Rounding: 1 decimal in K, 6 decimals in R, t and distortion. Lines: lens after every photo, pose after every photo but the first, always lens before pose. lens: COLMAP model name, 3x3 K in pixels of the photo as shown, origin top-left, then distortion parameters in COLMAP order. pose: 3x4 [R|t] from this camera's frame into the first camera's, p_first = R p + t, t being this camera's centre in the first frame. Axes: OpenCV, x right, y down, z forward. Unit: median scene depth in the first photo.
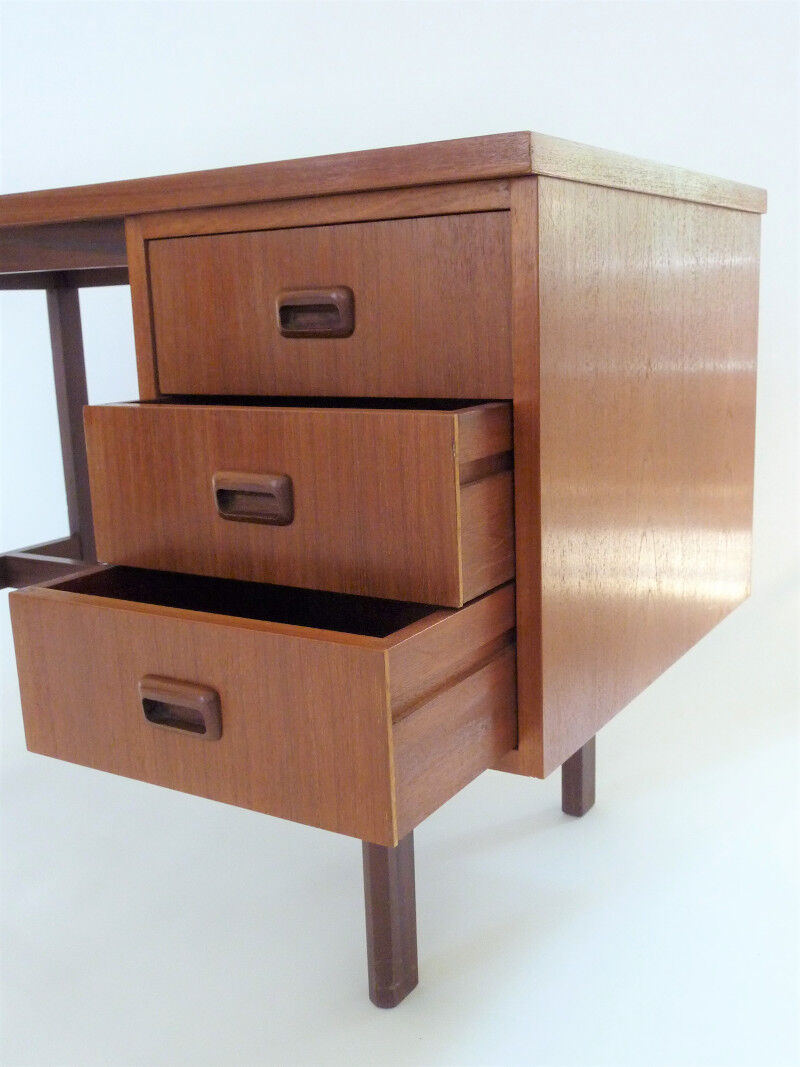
lens RADIAL K [[1115.4, 0, 394.2], [0, 1115.4, 533.7], [0, 0, 1]] dist [-0.026309, 0.000000]
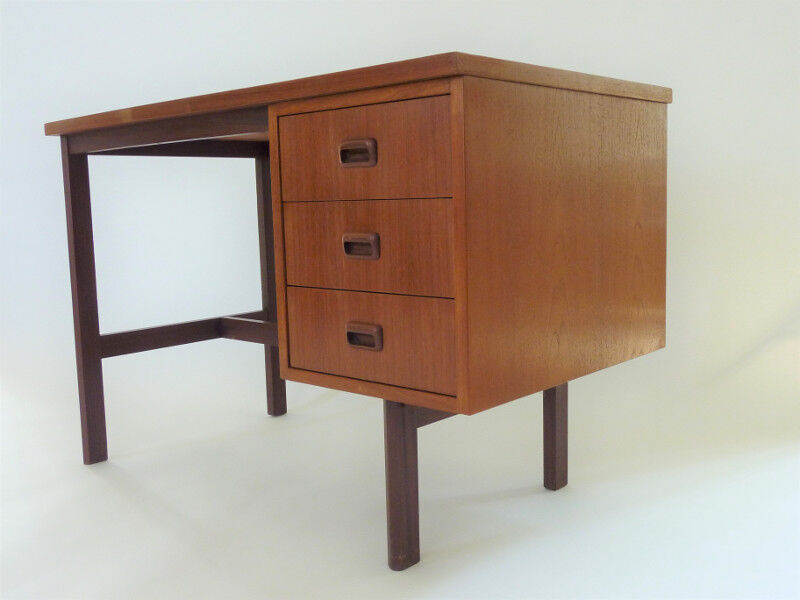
lens RADIAL K [[836.3, 0, 414.7], [0, 836.3, 280.8], [0, 0, 1]] dist [-0.026309, 0.000000]
pose [[0.985559, 0.024241, -0.167588, 0.247575], [-0.040513, 0.994712, -0.094372, 0.130168], [0.164414, 0.099799, 0.981330, -0.292318]]
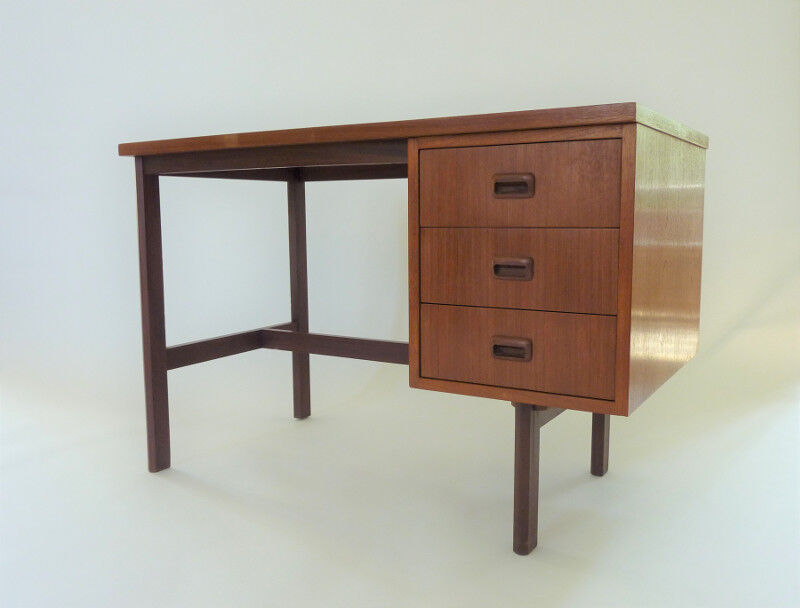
lens RADIAL K [[734.1, 0, 397.1], [0, 734.1, 284.1], [0, 0, 1]] dist [-0.014354, 0.000000]
pose [[0.999471, 0.025640, 0.019997, -0.301500], [-0.023359, 0.993990, -0.106953, 0.125900], [-0.022619, 0.106429, 0.994063, -0.303172]]
